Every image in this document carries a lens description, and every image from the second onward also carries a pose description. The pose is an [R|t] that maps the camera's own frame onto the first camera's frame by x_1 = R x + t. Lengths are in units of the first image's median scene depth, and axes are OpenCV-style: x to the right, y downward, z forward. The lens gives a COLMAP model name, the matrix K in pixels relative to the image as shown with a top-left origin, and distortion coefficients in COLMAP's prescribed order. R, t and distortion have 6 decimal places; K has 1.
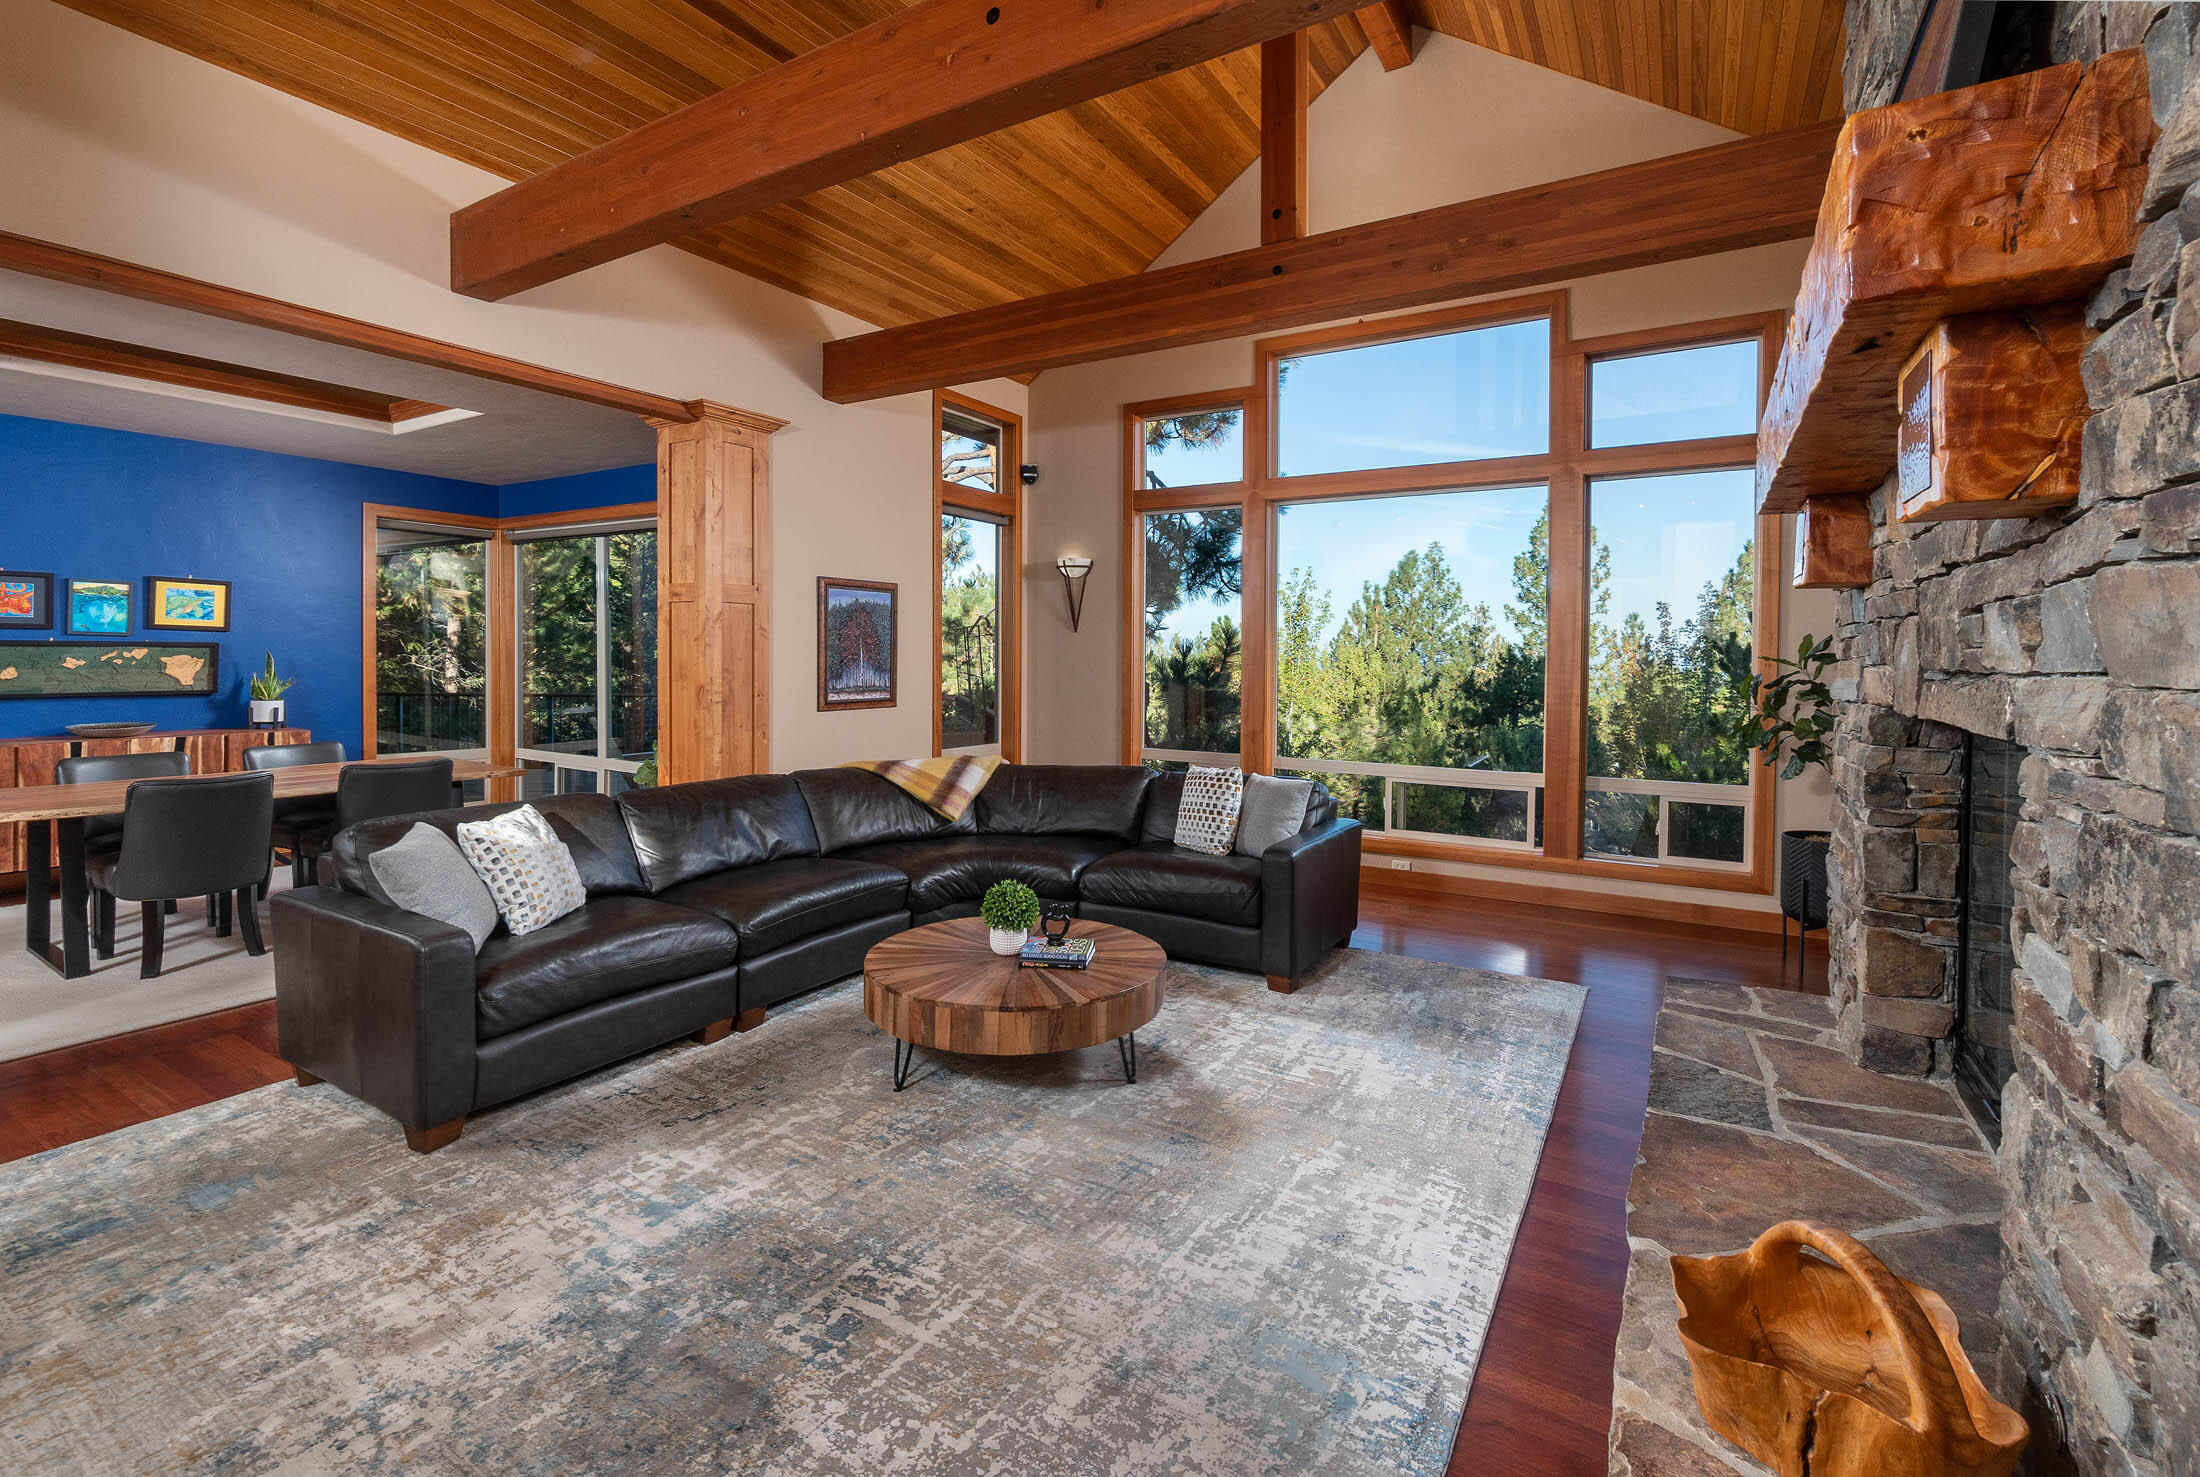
lens RADIAL K [[963.1, 0, 1102.8], [0, 963.1, 687.2], [0, 0, 1]] dist [-0.013140, 0.000792]
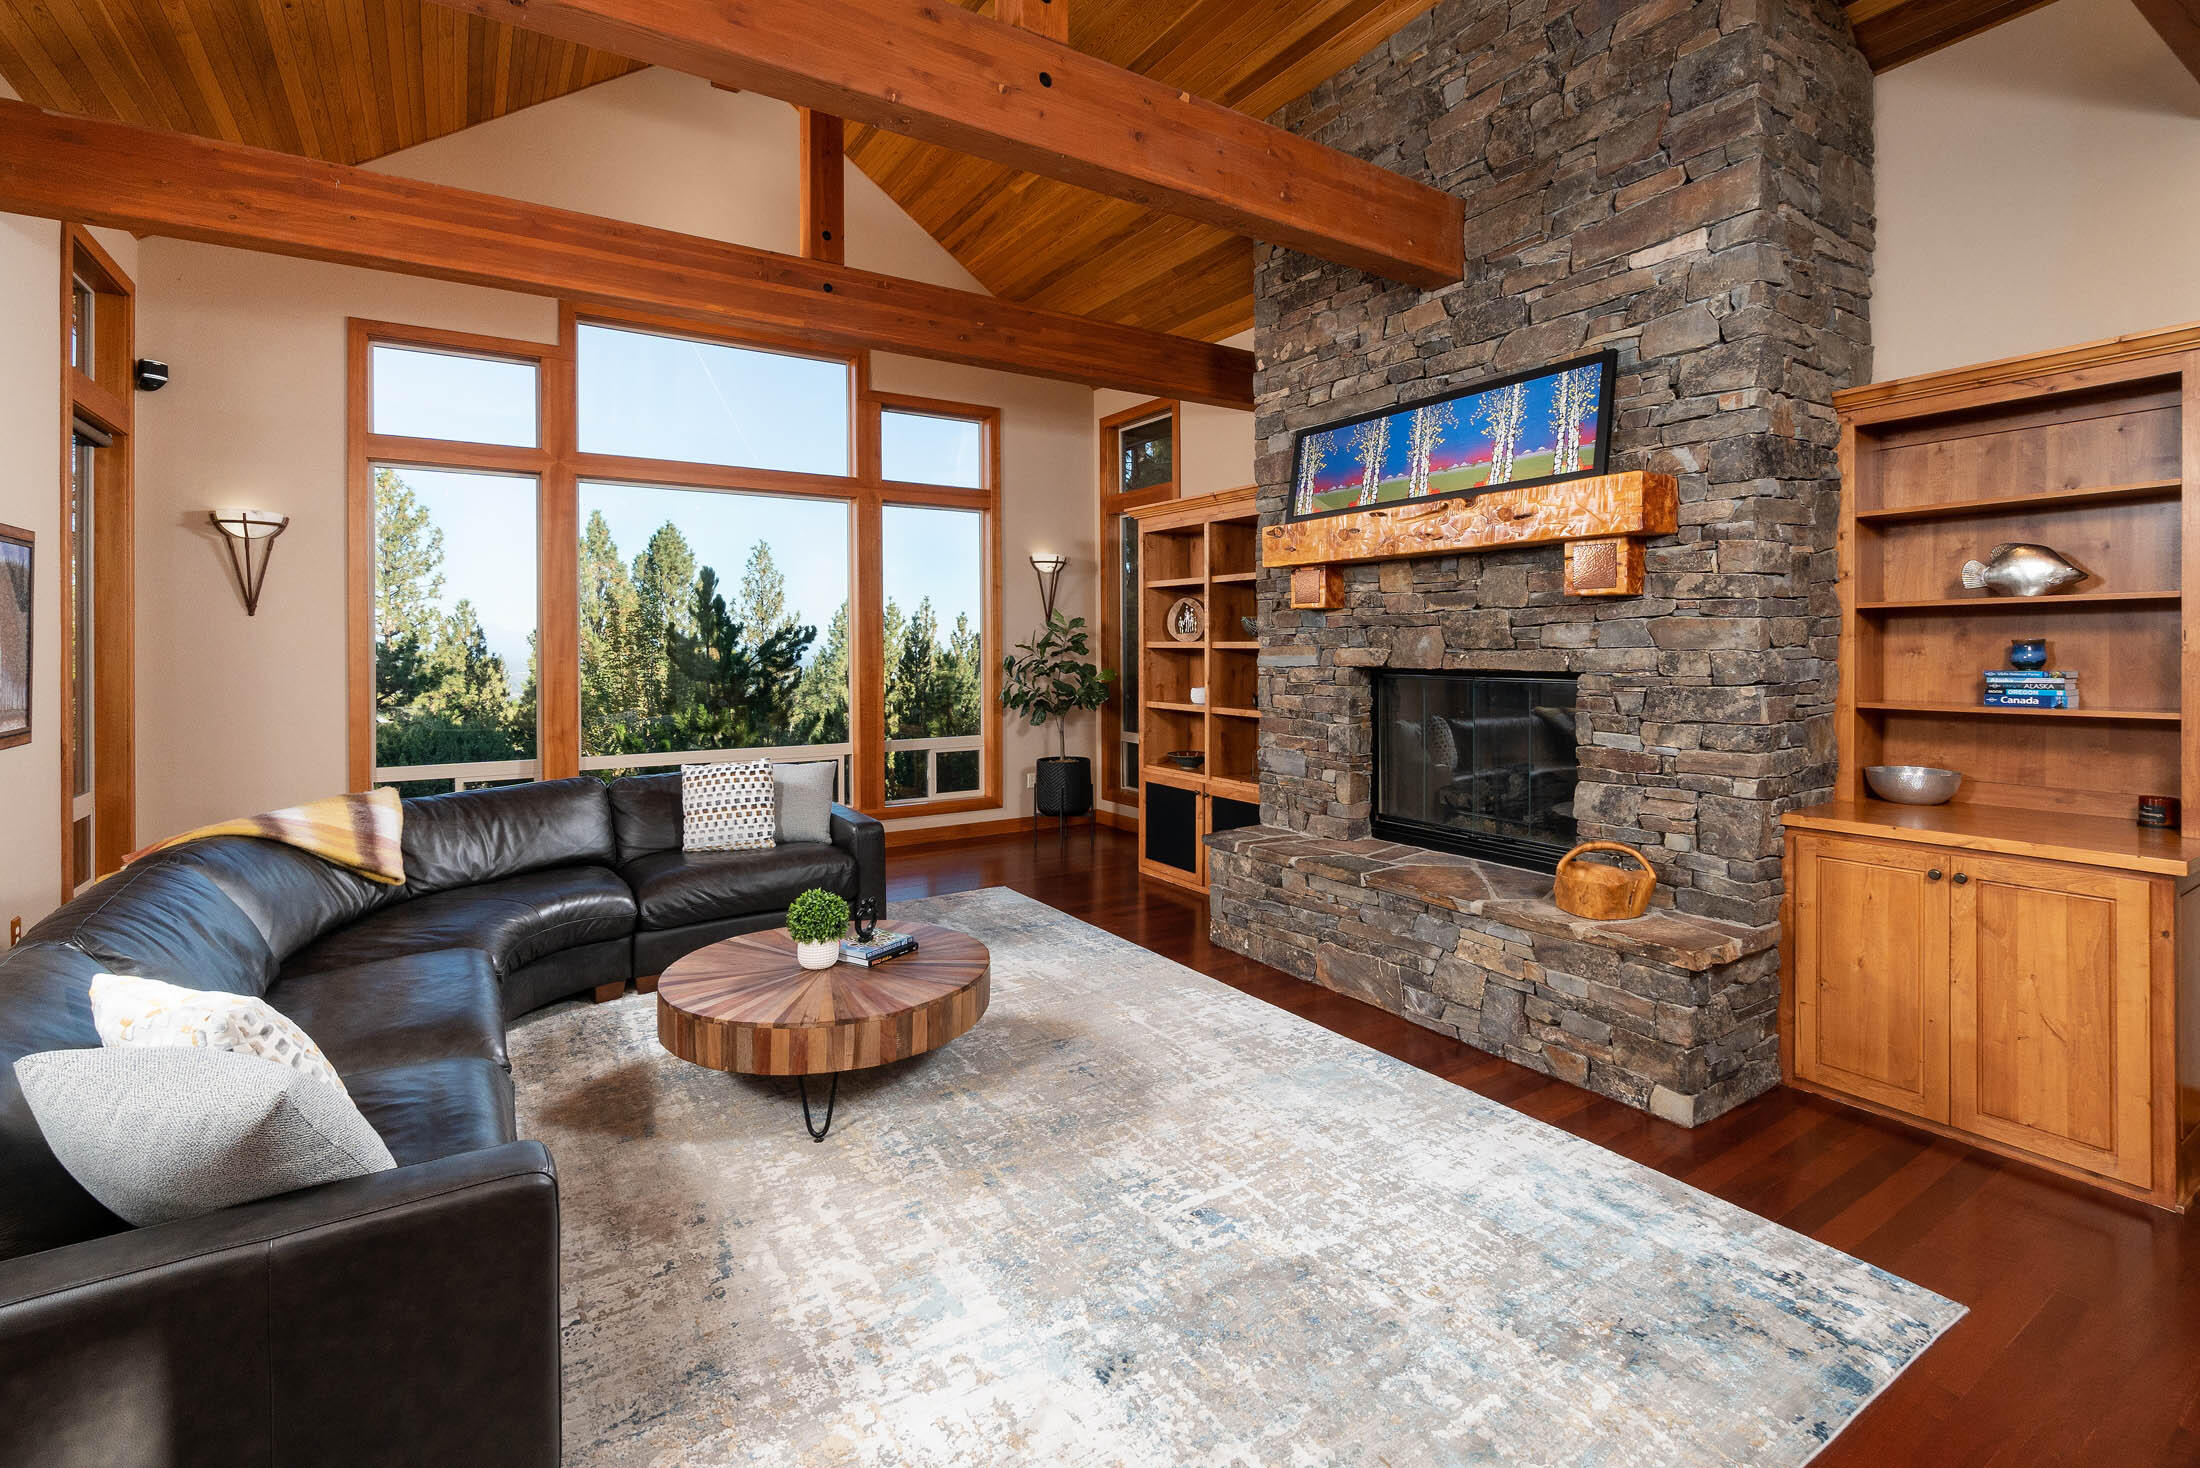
lens RADIAL K [[980.4, 0, 1043.5], [0, 980.4, 663.5], [0, 0, 1]] dist [-0.020699, 0.000873]
pose [[0.455818, -0.026441, 0.889680, -0.542362], [0.036914, 0.999260, 0.010785, -0.013791], [-0.889307, 0.027926, 0.456456, 0.233836]]
